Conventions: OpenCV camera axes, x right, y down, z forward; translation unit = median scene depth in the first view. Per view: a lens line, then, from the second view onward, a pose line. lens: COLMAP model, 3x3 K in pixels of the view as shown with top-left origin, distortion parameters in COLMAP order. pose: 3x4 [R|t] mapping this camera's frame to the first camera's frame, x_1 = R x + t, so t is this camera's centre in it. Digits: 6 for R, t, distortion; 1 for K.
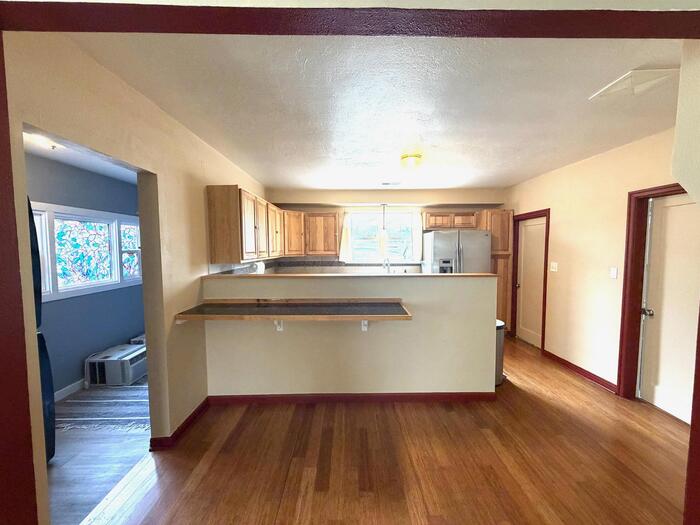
lens RADIAL K [[278.6, 0, 347.3], [0, 278.6, 262.7], [0, 0, 1]] dist [-0.002336, 0.000550]
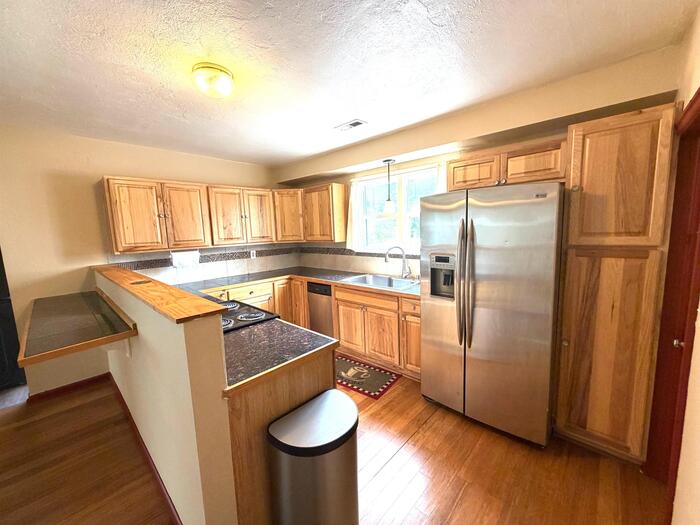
lens RADIAL K [[278.6, 0, 347.3], [0, 278.6, 262.7], [0, 0, 1]] dist [-0.002336, 0.000550]
pose [[0.726125, 0.062425, -0.684723, 0.548365], [-0.005509, 0.996366, 0.084994, -0.035947], [0.687541, -0.057944, 0.723830, 0.505457]]
